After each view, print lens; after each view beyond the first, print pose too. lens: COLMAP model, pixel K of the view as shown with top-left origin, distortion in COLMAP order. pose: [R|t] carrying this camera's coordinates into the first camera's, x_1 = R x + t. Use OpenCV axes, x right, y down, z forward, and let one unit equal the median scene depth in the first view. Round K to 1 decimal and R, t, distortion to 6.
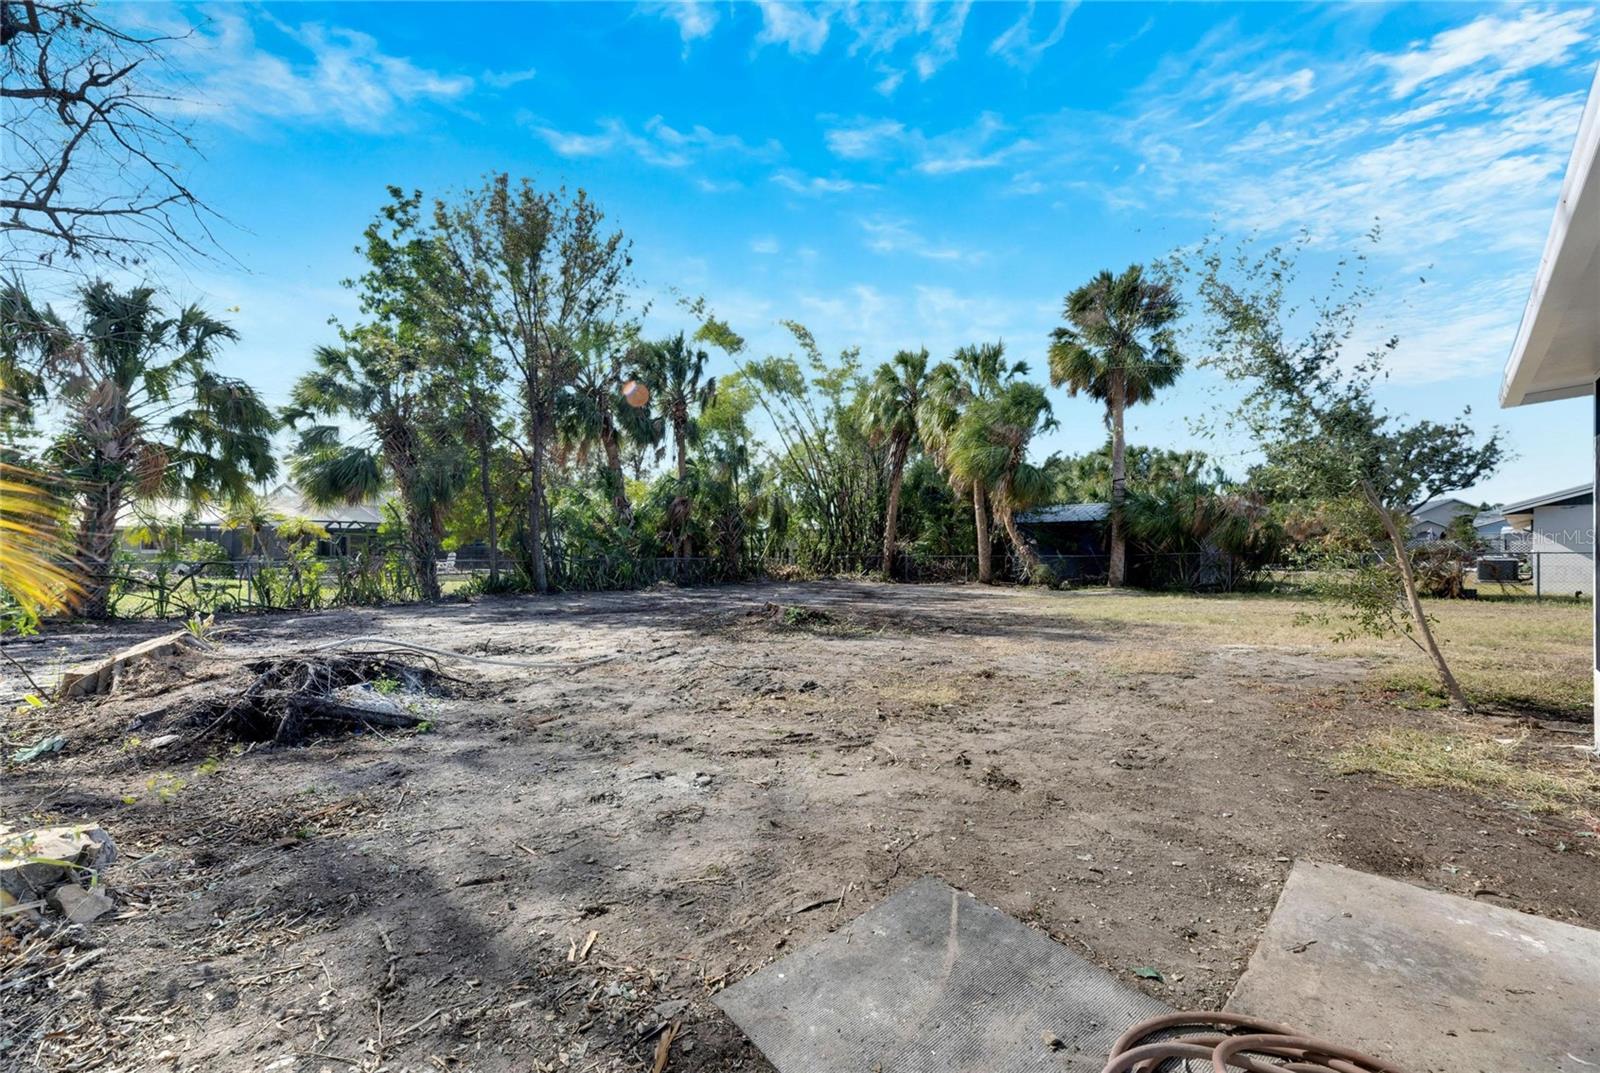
lens RADIAL K [[654.2, 0, 804.8], [0, 654.2, 547.2], [0, 0, 1]] dist [0.007414, -0.000370]
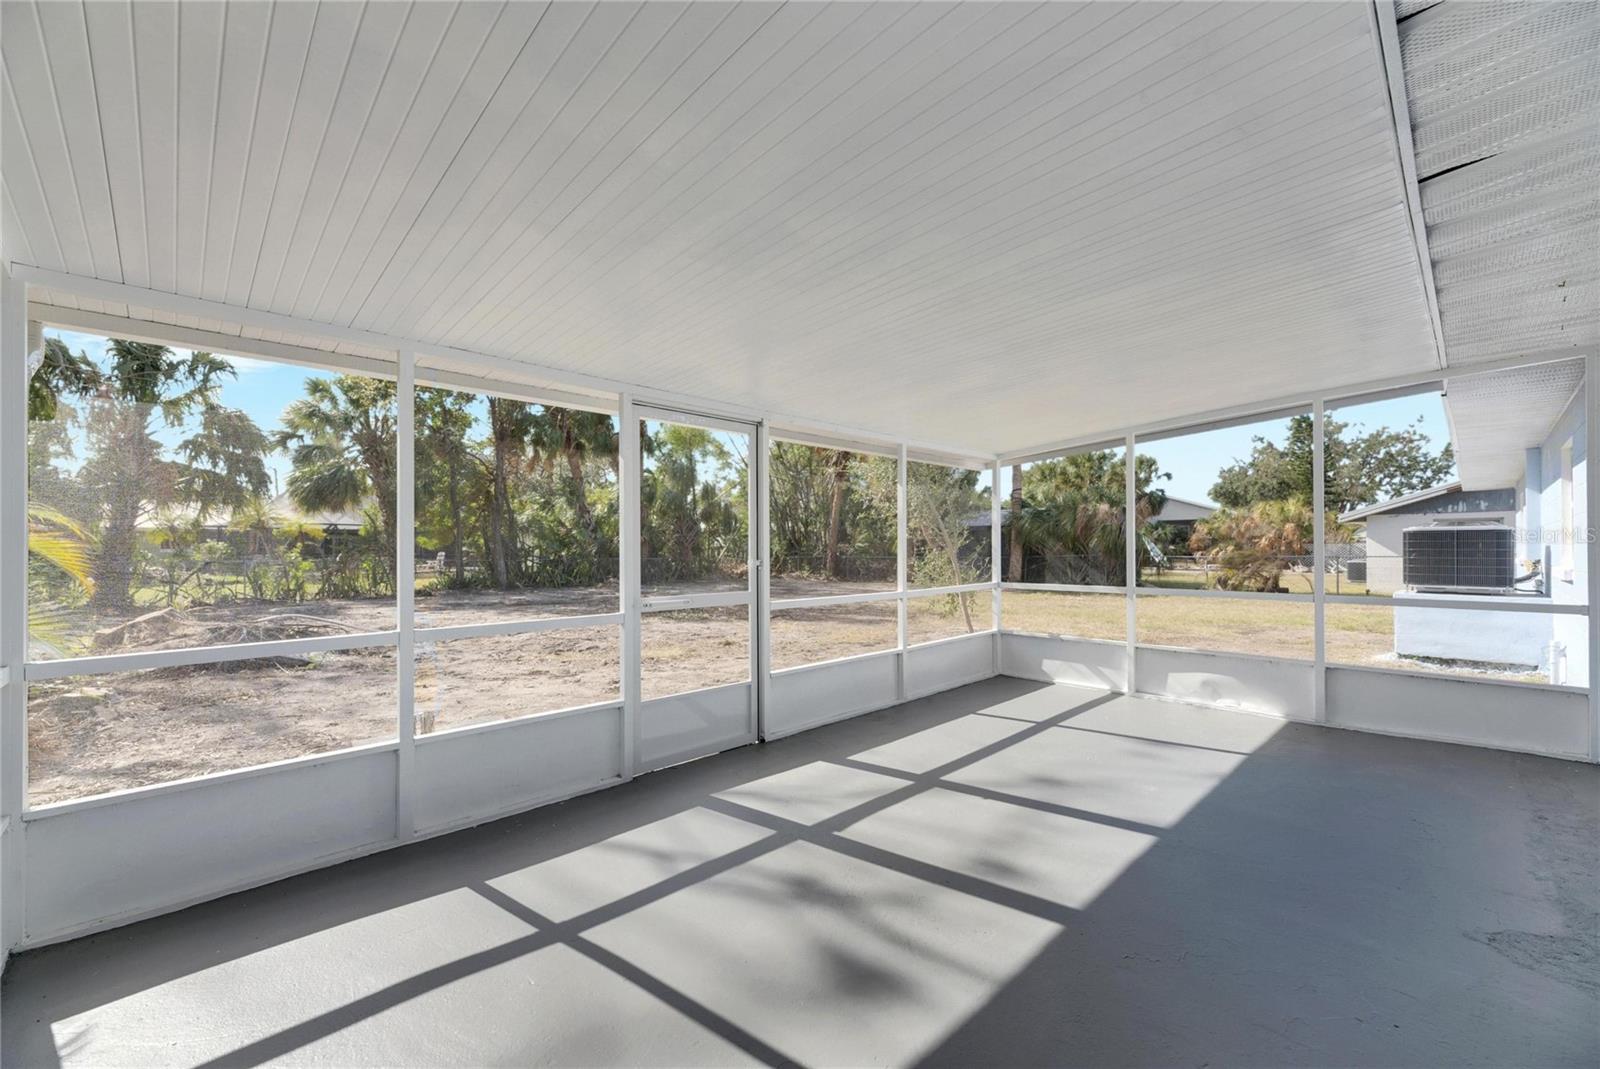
lens RADIAL K [[644.5, 0, 800.4], [0, 644.5, 540.2], [0, 0, 1]] dist [0.012426, -0.002445]
pose [[0.999884, 0.002345, -0.015071, 0.120436], [-0.002490, 0.999951, -0.009587, -0.004641], [0.015047, 0.009623, 0.999840, -0.109507]]
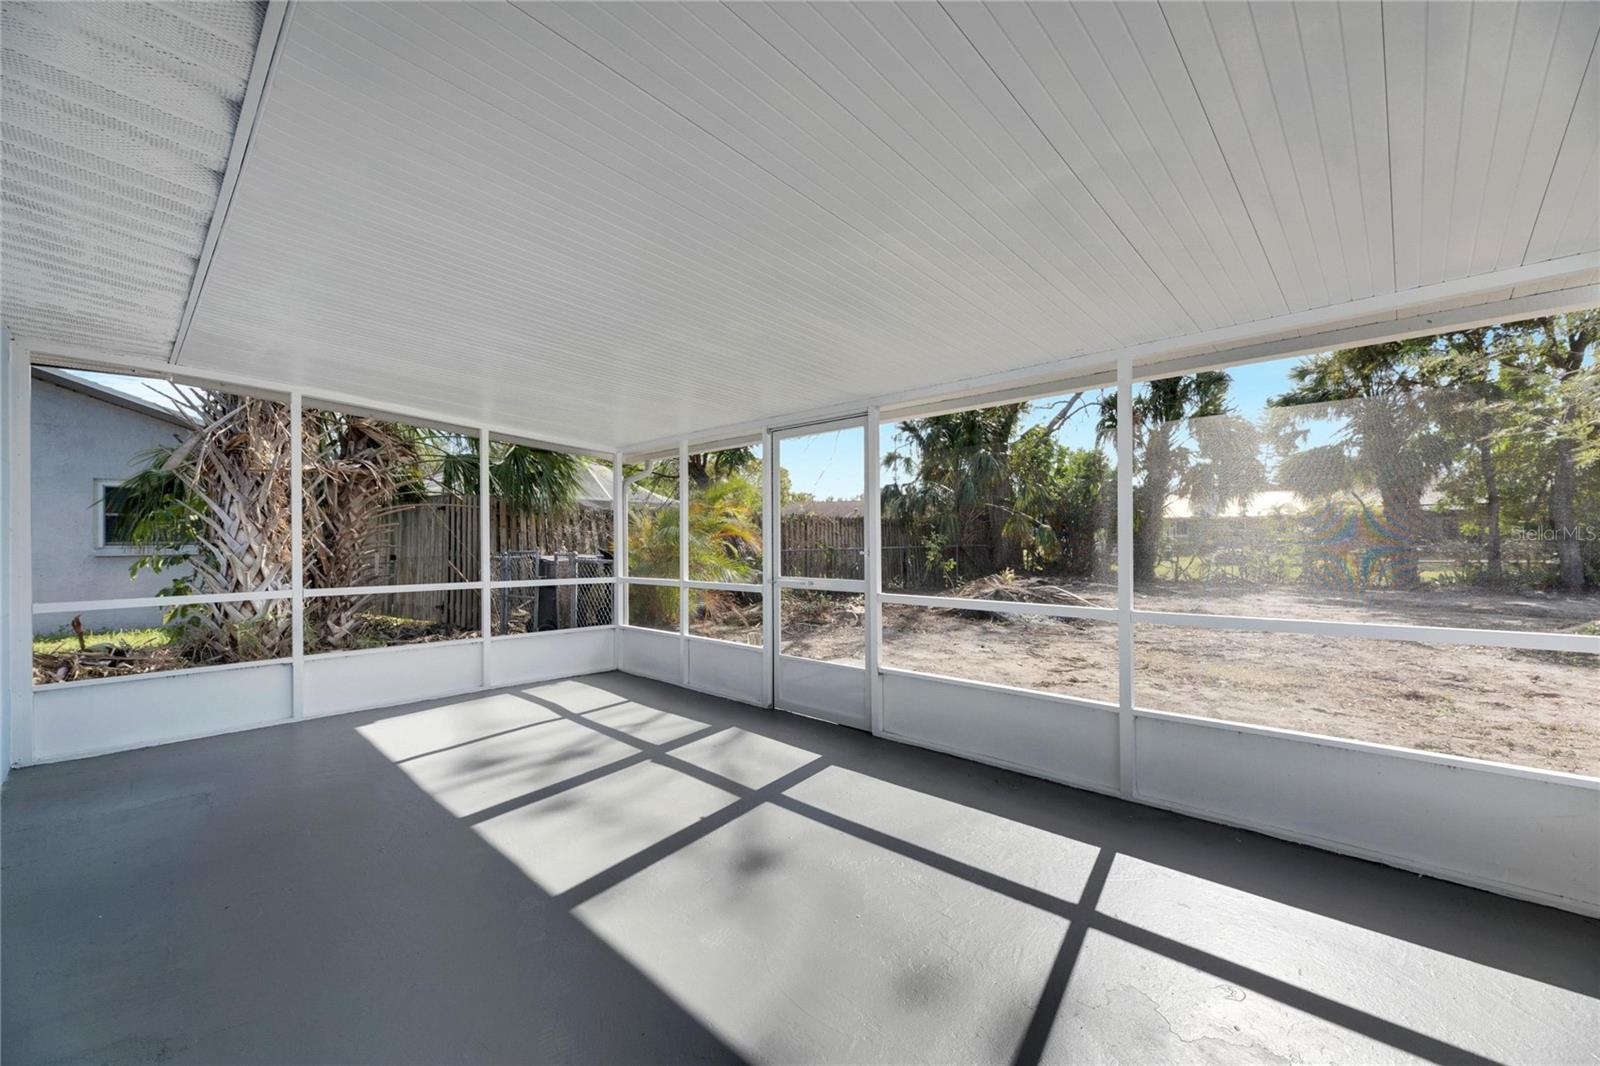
lens RADIAL K [[608.0, 0, 796.3], [0, 608.0, 544.2], [0, 0, 1]] dist [-0.003955, -0.000060]
pose [[0.047243, 0.015813, -0.998758, 0.277540], [0.012218, 0.999791, 0.016407, -0.006984], [0.998809, -0.012978, 0.047040, 0.042140]]
